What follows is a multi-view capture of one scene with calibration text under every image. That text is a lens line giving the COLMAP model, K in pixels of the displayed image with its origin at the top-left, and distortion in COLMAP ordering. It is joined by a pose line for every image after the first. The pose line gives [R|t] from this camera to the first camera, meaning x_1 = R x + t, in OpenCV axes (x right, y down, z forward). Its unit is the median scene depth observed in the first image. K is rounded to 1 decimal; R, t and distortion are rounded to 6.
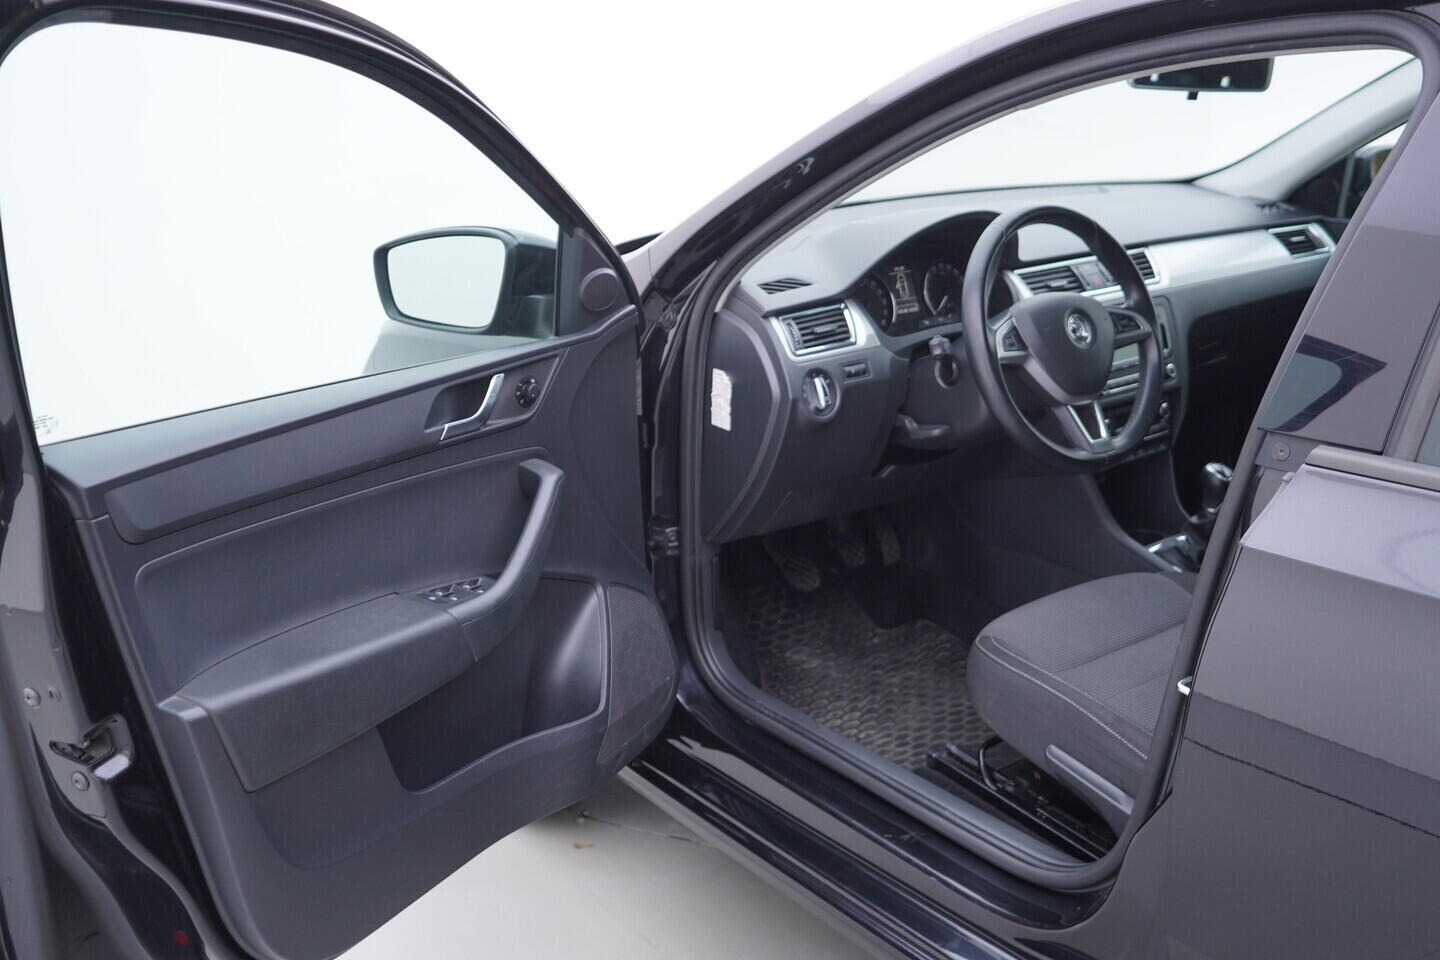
lens RADIAL K [[1590.9, 0, 720.0], [0, 1590.9, 480.0], [0, 0, 1]] dist [0.080063, 0.001705]
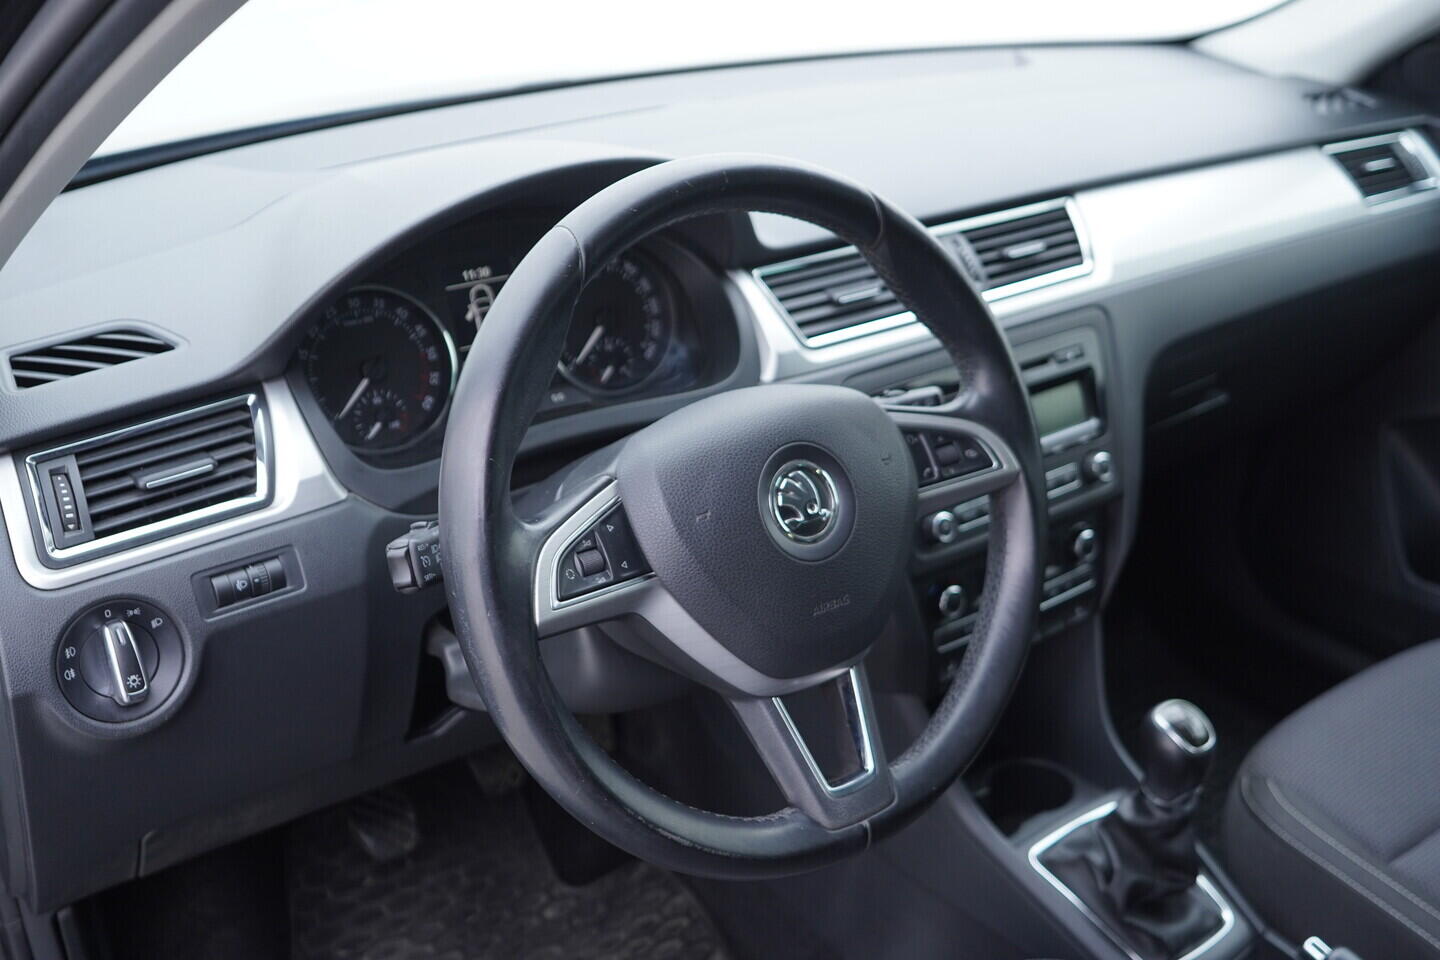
lens RADIAL K [[1526.9, 0, 720.0], [0, 1526.9, 480.0], [0, 0, 1]] dist [-0.046366, 0.221905]
pose [[0.999123, 0.019168, -0.037237, 0.183204], [-0.013962, 0.990700, 0.135348, -0.124693], [0.039485, -0.134710, 0.990098, 0.538055]]
